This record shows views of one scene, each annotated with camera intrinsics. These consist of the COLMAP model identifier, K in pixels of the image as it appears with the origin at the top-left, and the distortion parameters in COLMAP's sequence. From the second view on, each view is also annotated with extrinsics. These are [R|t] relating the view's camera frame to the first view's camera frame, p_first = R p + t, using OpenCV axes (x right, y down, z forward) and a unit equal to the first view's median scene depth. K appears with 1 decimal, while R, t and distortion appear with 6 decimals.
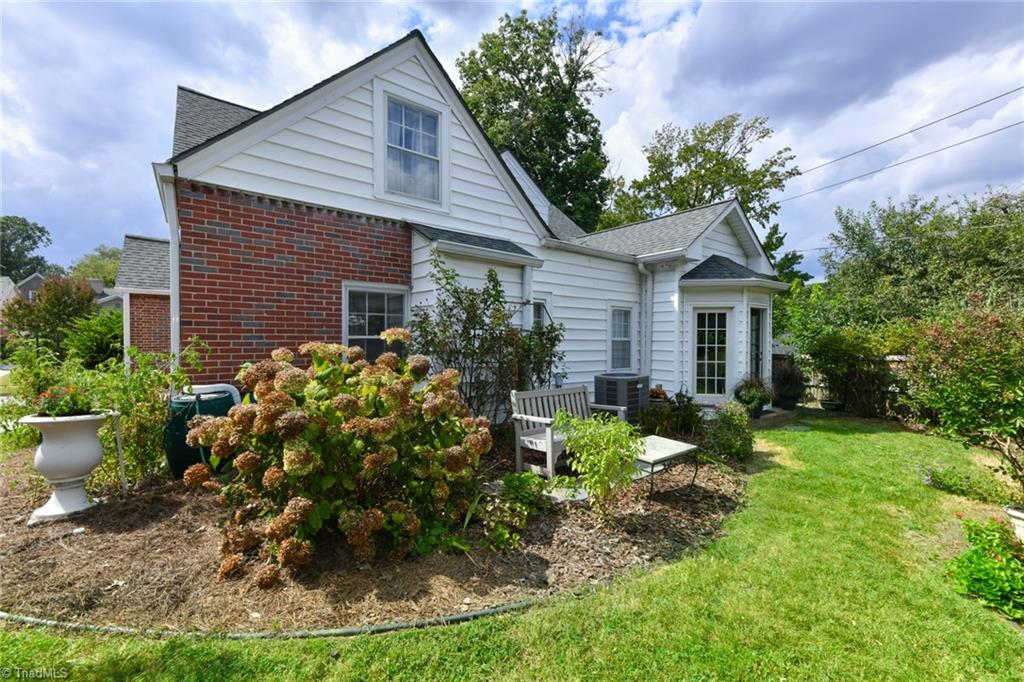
lens RADIAL K [[416.6, 0, 512.4], [0, 416.6, 346.4], [0, 0, 1]] dist [0.025295, -0.000738]
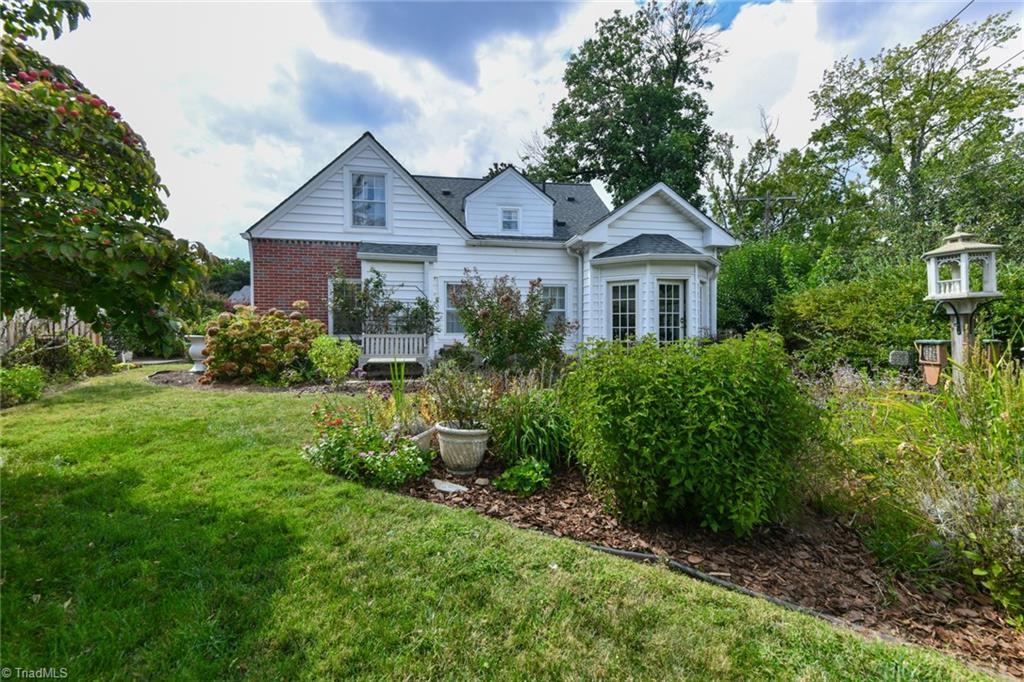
lens RADIAL K [[416.6, 0, 508.9], [0, 416.6, 333.5], [0, 0, 1]] dist [0.025295, -0.000738]
pose [[0.894596, -0.000809, -0.446875, 0.711887], [-0.000161, 0.999998, -0.002132, 0.057553], [0.446876, 0.001979, 0.894594, -0.191018]]
